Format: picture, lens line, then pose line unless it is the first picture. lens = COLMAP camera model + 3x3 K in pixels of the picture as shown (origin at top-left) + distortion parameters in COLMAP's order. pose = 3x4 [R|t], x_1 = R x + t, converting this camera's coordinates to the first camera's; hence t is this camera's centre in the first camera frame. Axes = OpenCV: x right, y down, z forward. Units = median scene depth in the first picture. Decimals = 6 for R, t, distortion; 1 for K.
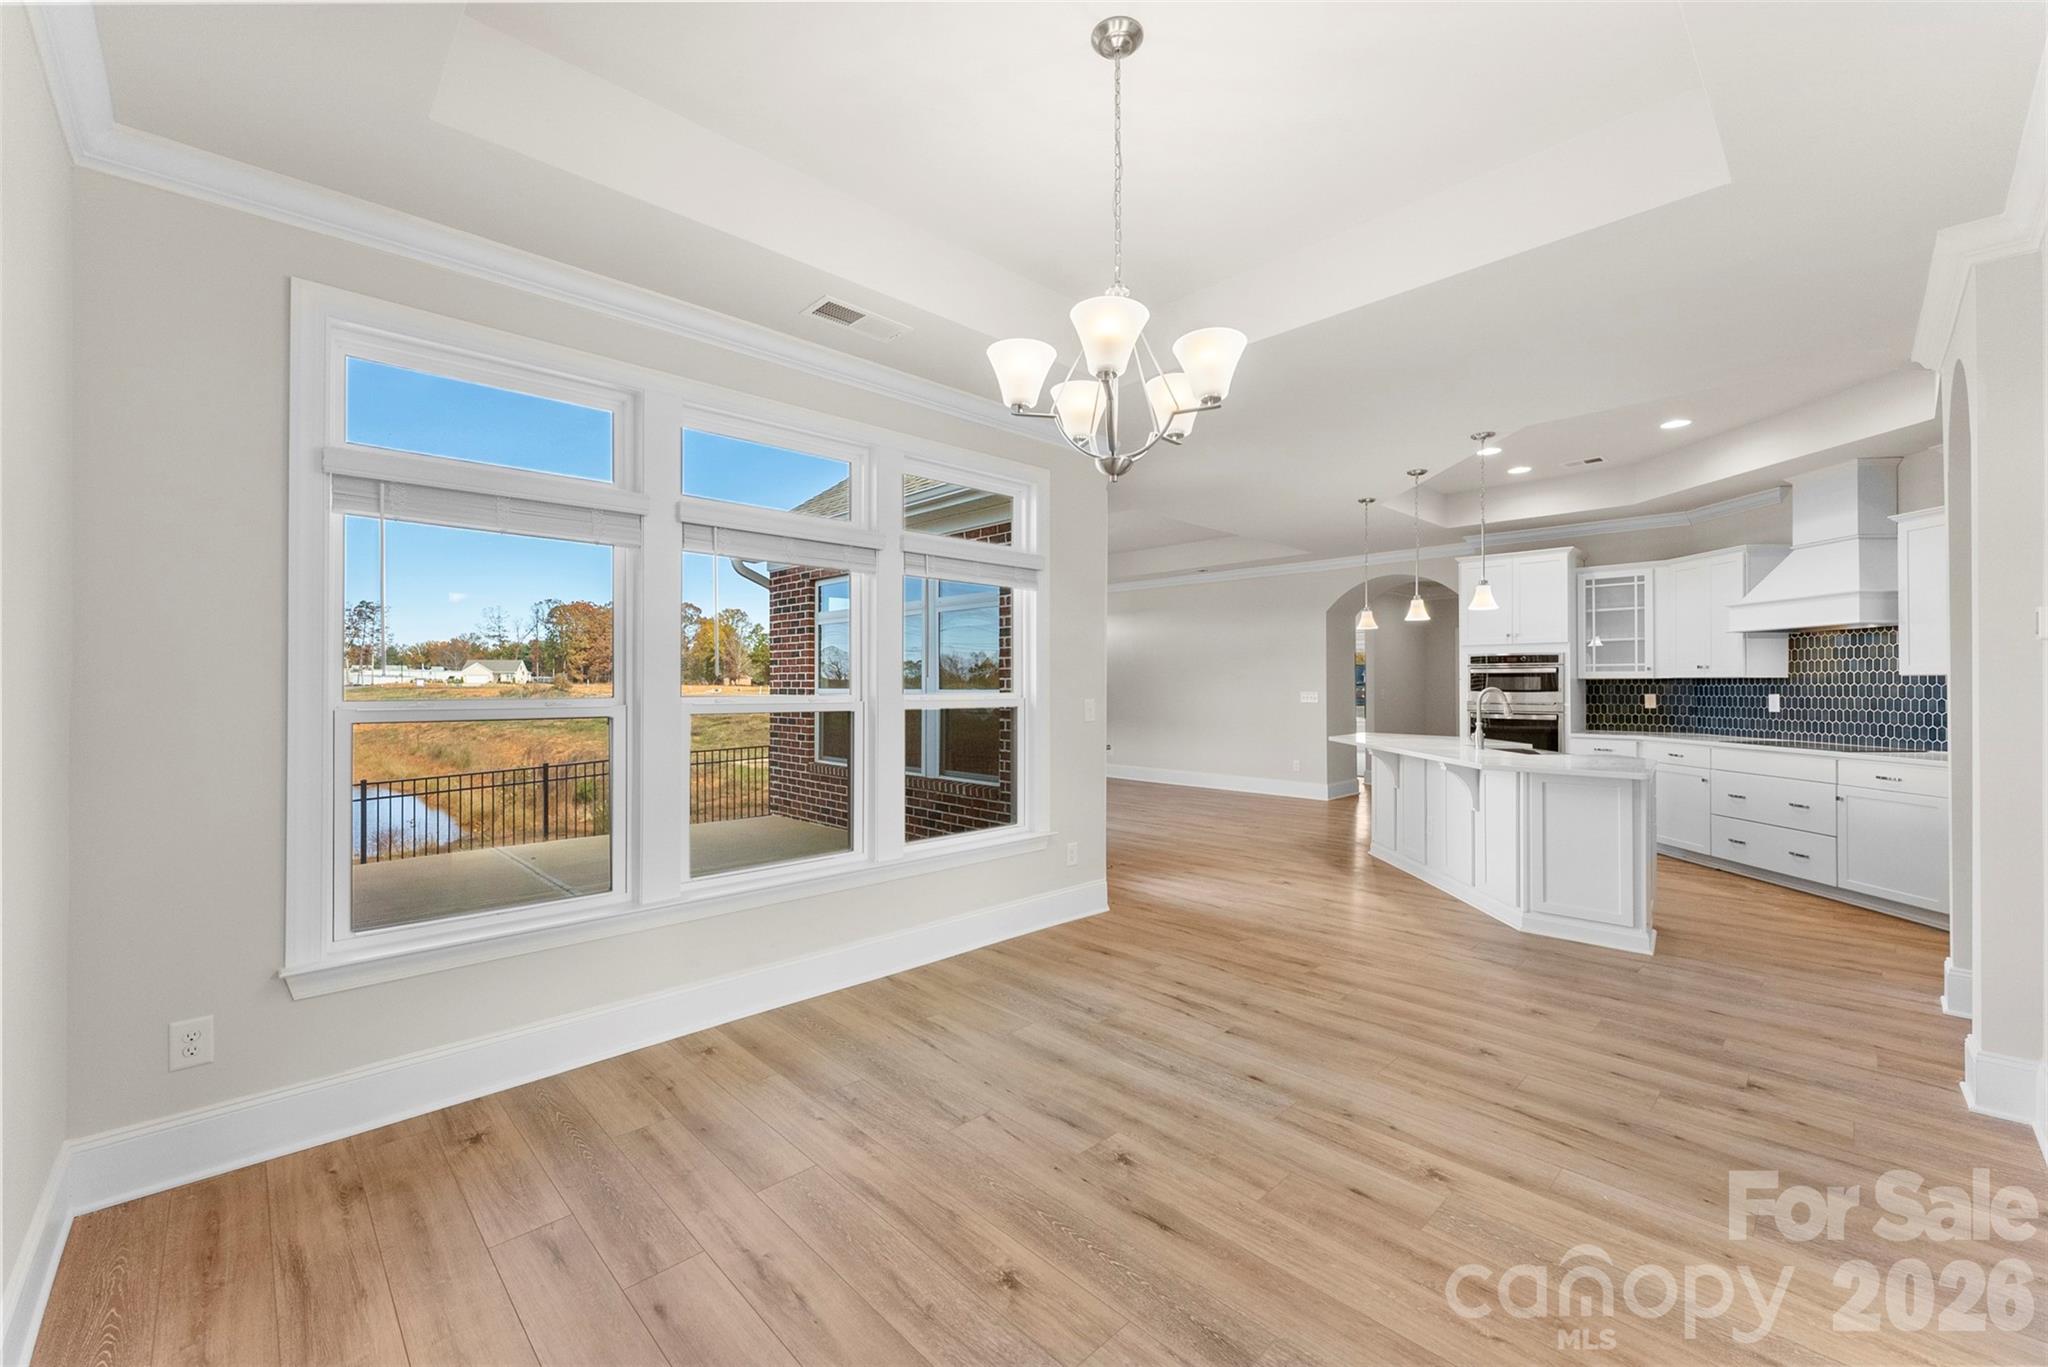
lens RADIAL K [[820.4, 0, 1024.0], [0, 820.4, 683.5], [0, 0, 1]] dist [-0.002010, -0.000386]
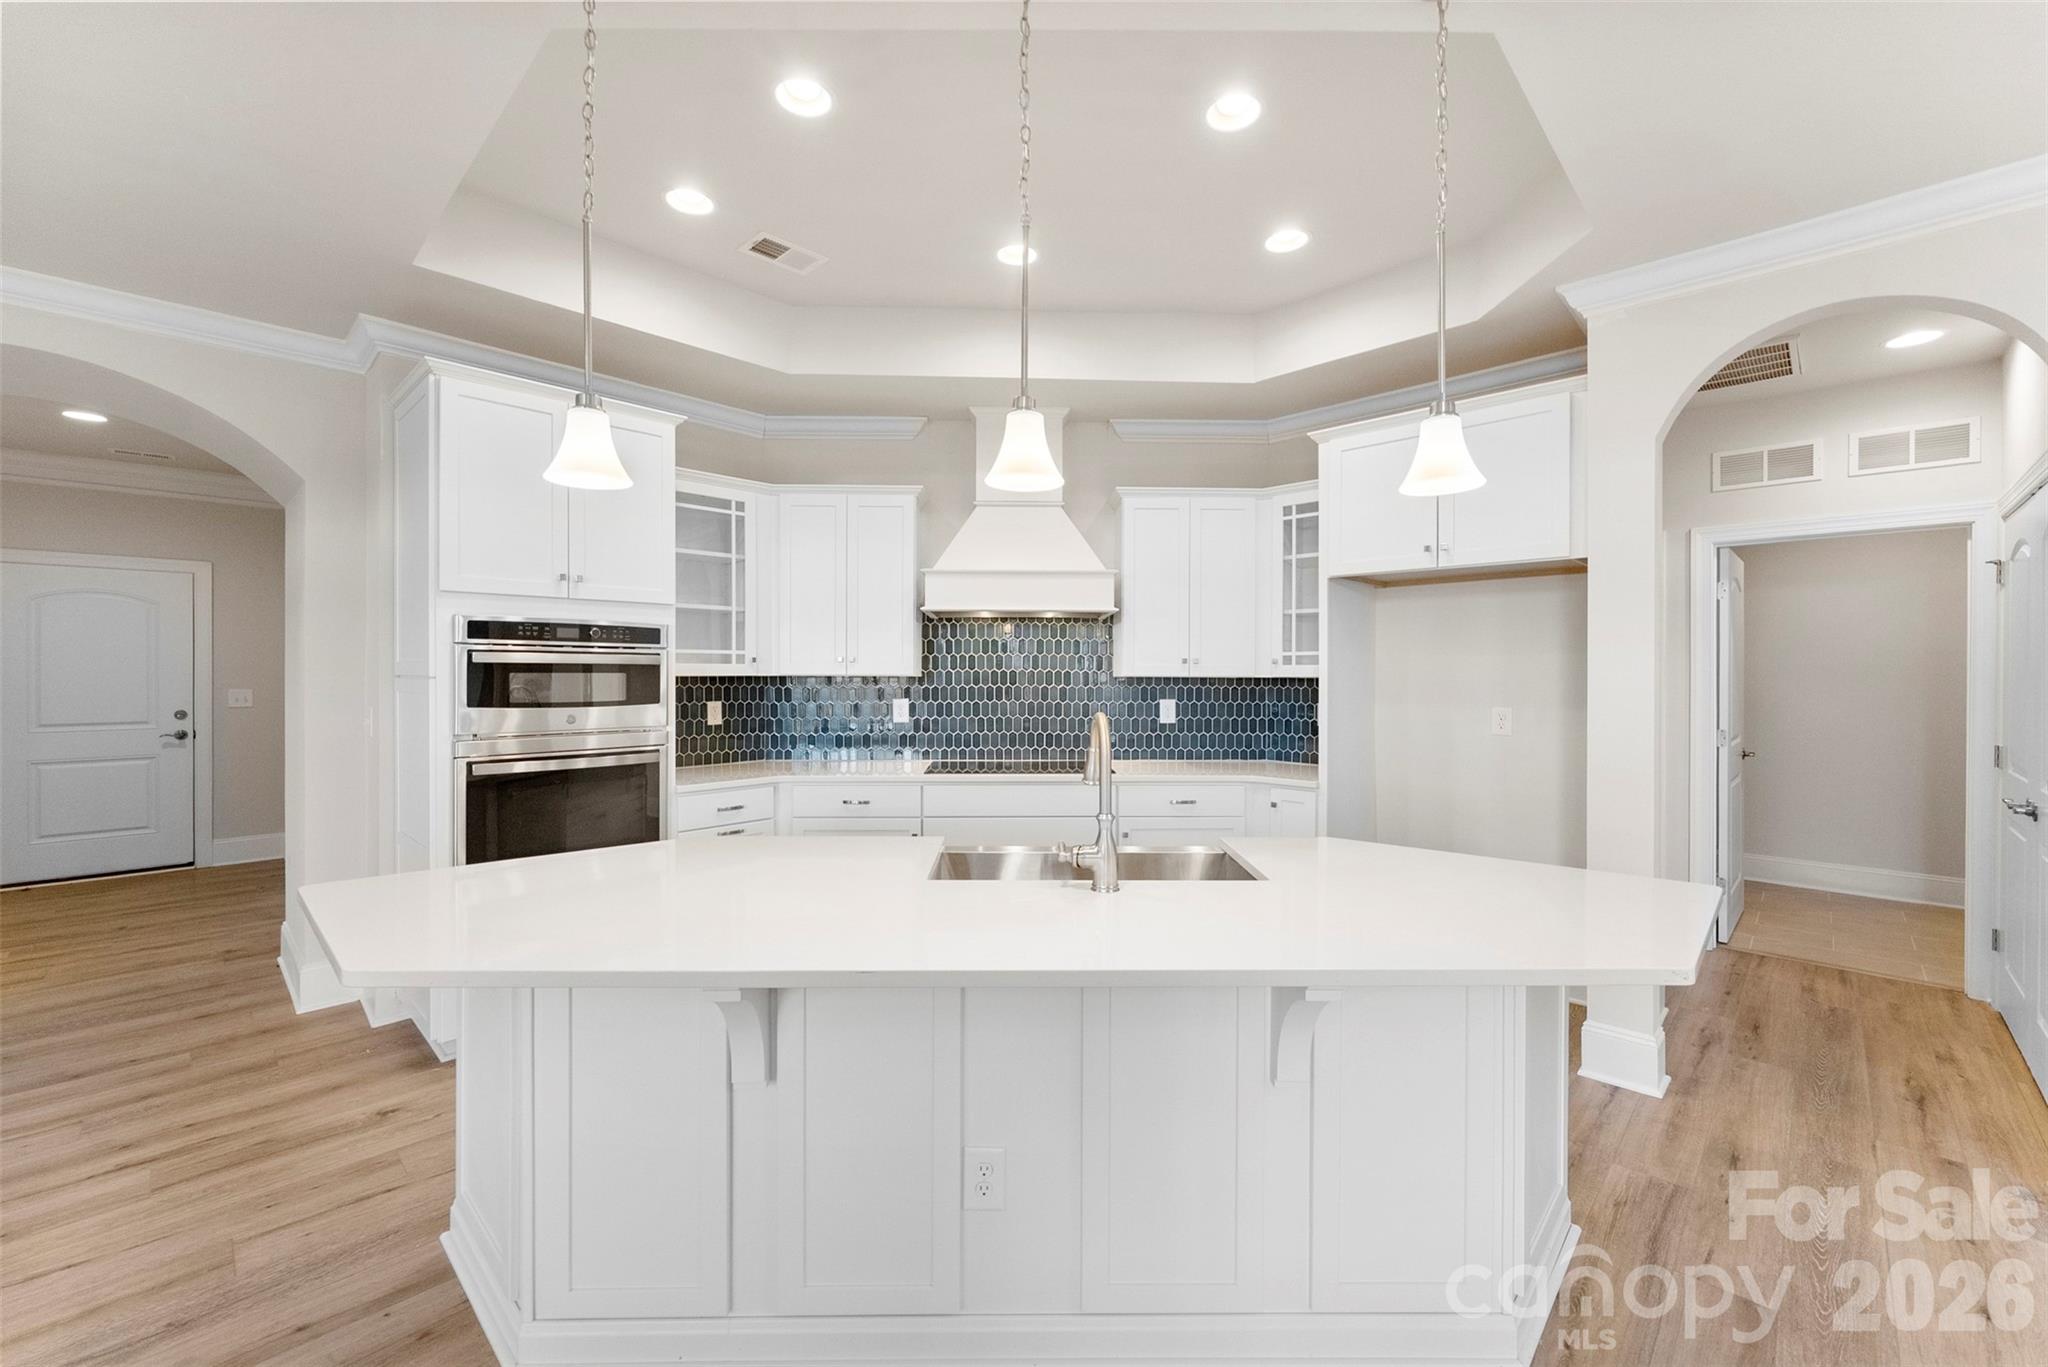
lens RADIAL K [[820.4, 0, 1024.0], [0, 820.4, 683.5], [0, 0, 1]] dist [-0.002010, -0.000386]
pose [[-0.024914, -0.015105, 0.999575, 0.174658], [-0.005243, 0.999874, 0.014979, -0.011996], [-0.999676, -0.004868, -0.024990, 0.897852]]
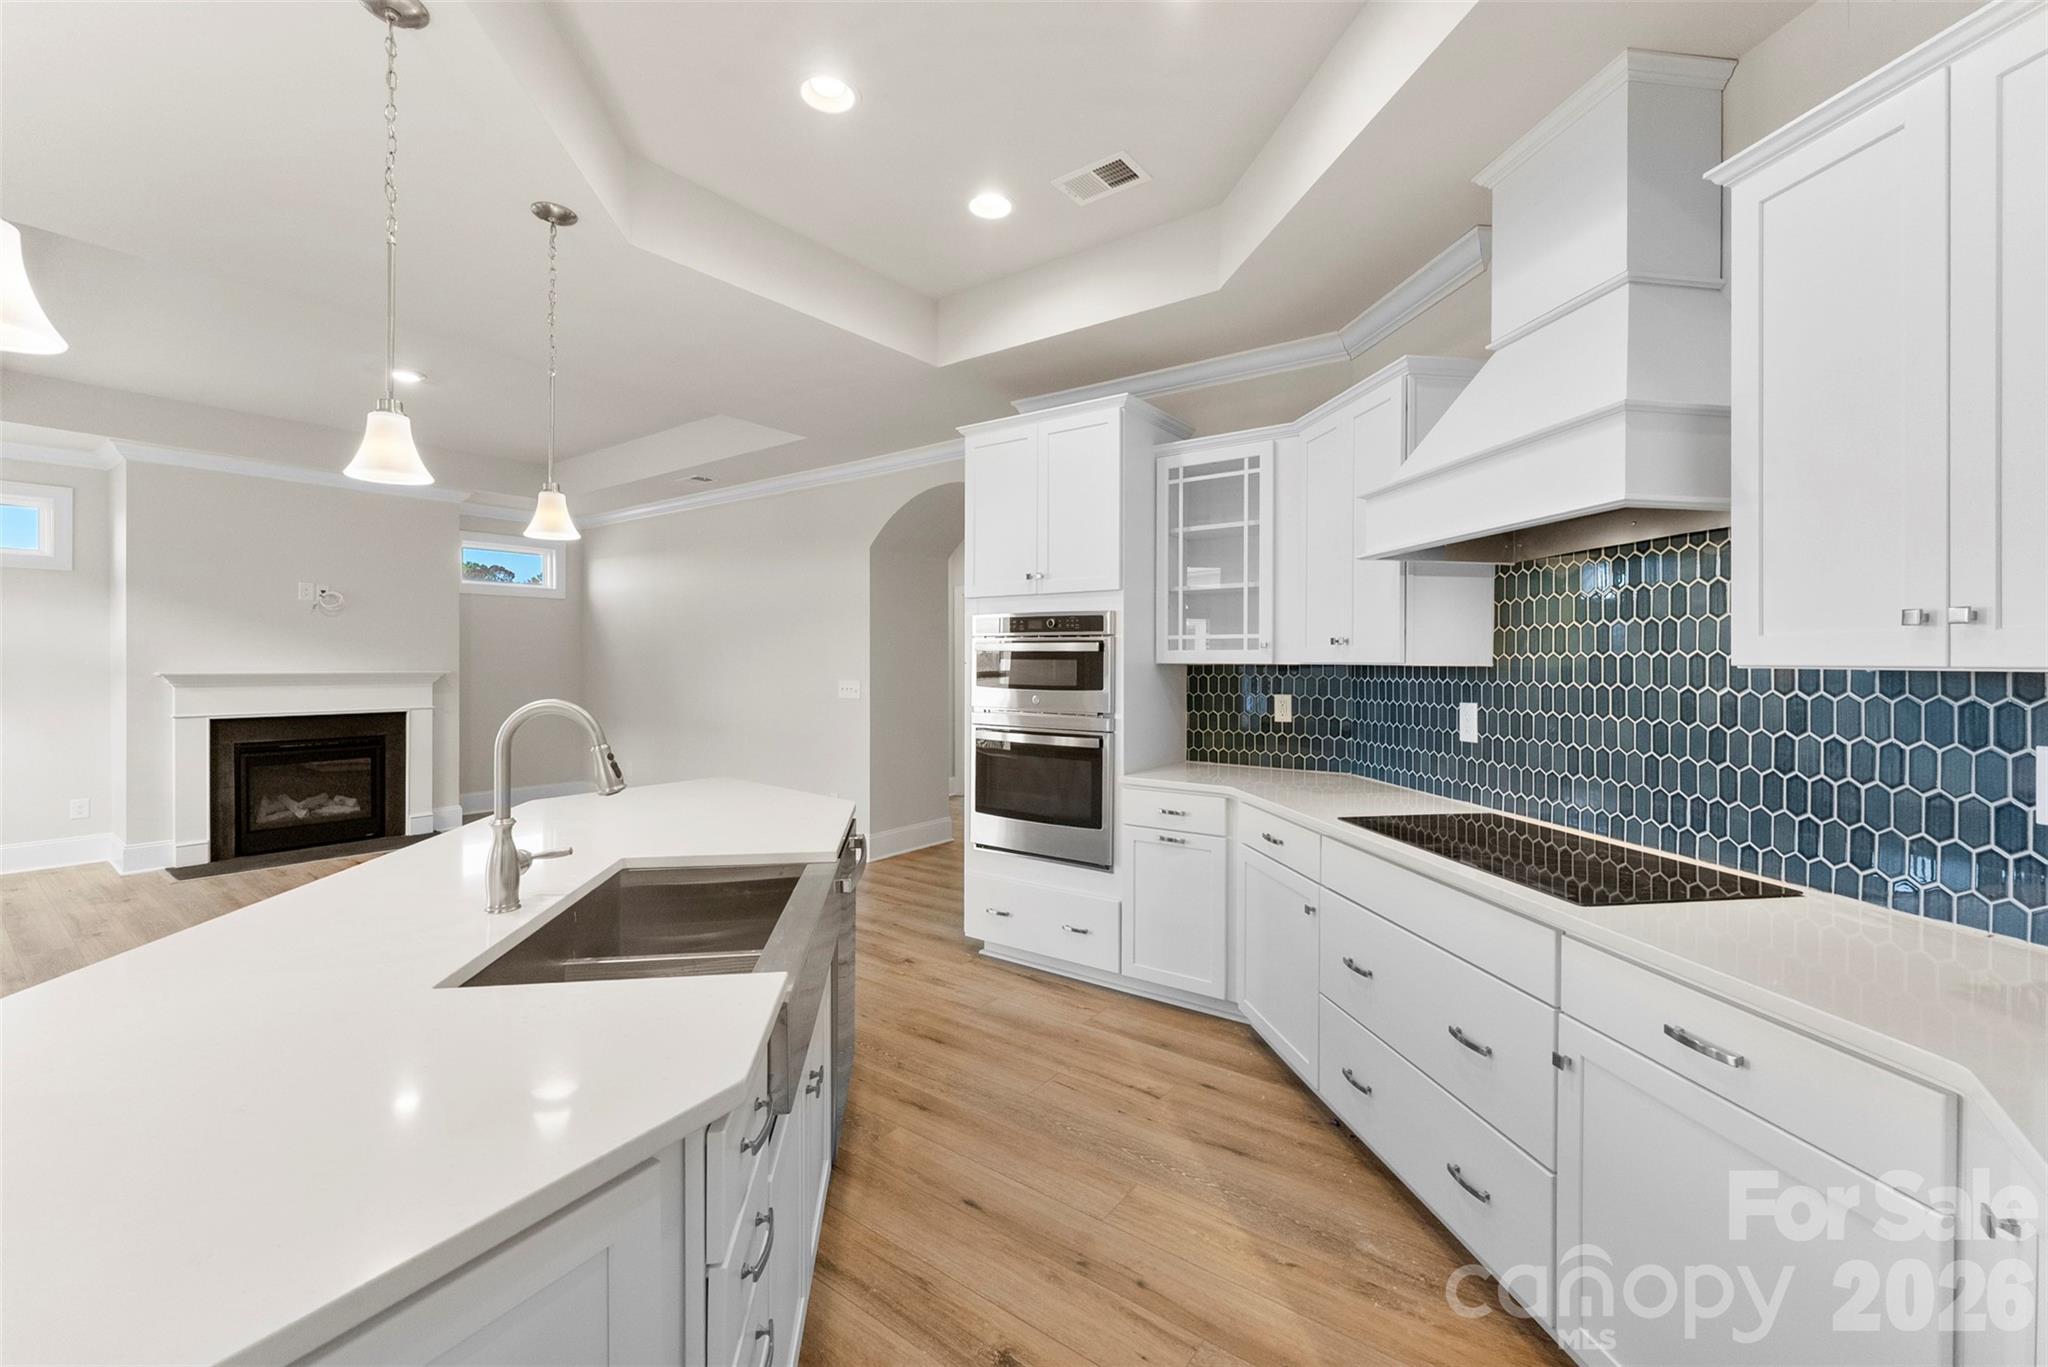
lens RADIAL K [[843.1, 0, 1026.7], [0, 843.1, 671.5], [0, 0, 1]] dist [-0.000512, -0.000120]
pose [[0.987979, 0.002458, 0.154572, 0.597421], [-0.004711, 0.999888, 0.014212, -0.009413], [-0.154519, -0.014769, 0.987879, 0.573242]]
